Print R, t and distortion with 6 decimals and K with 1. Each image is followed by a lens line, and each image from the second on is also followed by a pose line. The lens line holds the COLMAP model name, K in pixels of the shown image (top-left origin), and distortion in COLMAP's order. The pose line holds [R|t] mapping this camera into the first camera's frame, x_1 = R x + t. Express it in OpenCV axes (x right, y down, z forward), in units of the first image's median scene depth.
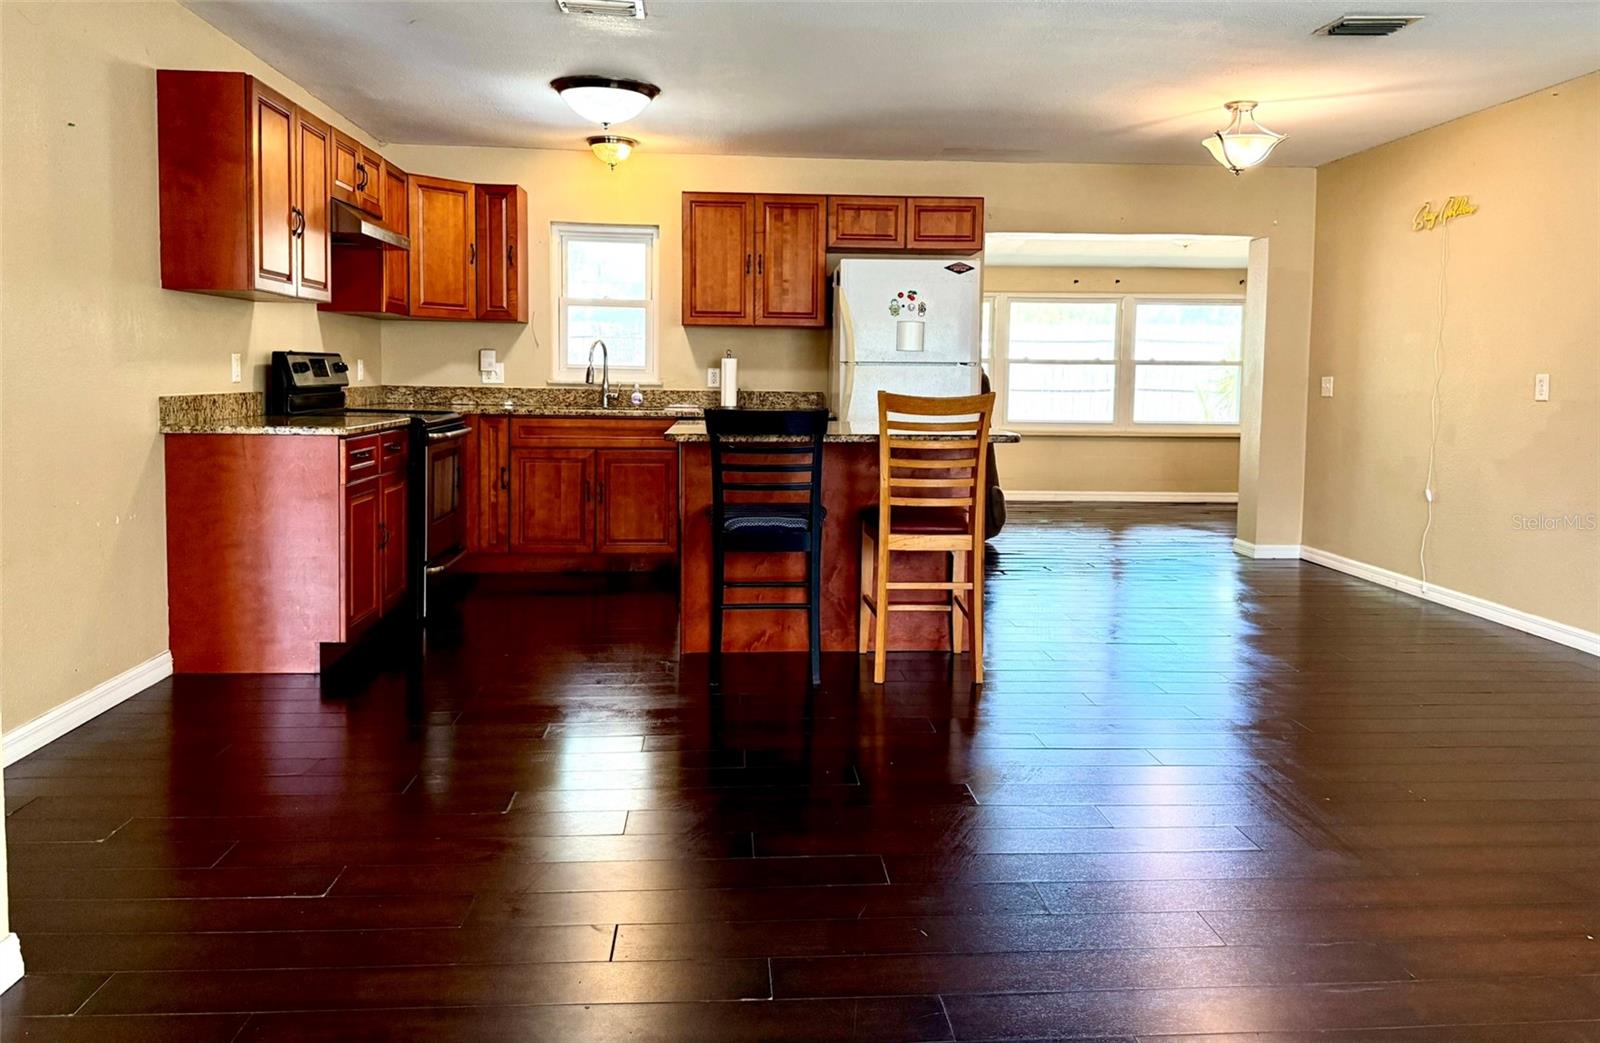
lens RADIAL K [[1203.8, 0, 814.3], [0, 1203.8, 440.6], [0, 0, 1]] dist [0.145351, -0.000261]
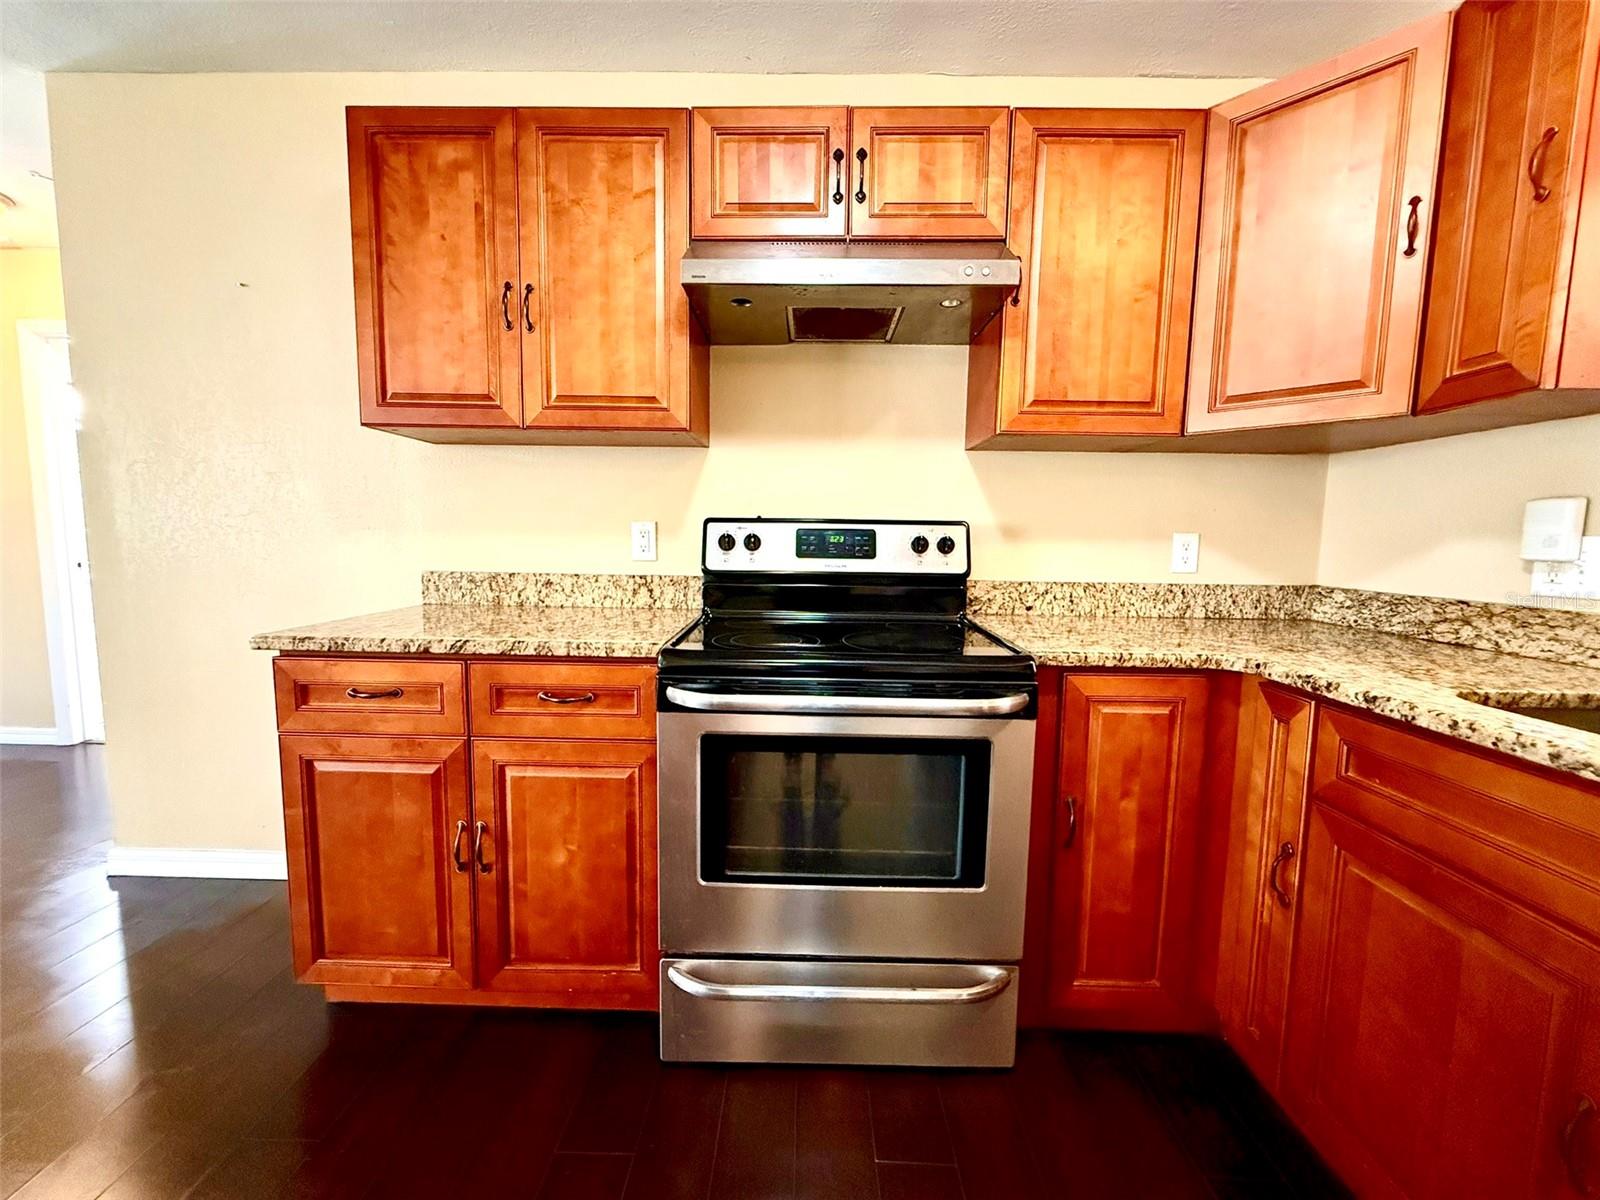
lens RADIAL K [[638.9, 0, 796.3], [0, 638.9, 597.2], [0, 0, 1]] dist [0.000785, -0.000272]
pose [[-0.100435, 0.077234, -0.991941, -0.070446], [-0.072405, 0.993772, 0.084708, -0.048760], [0.992306, 0.080330, -0.094217, 0.842520]]
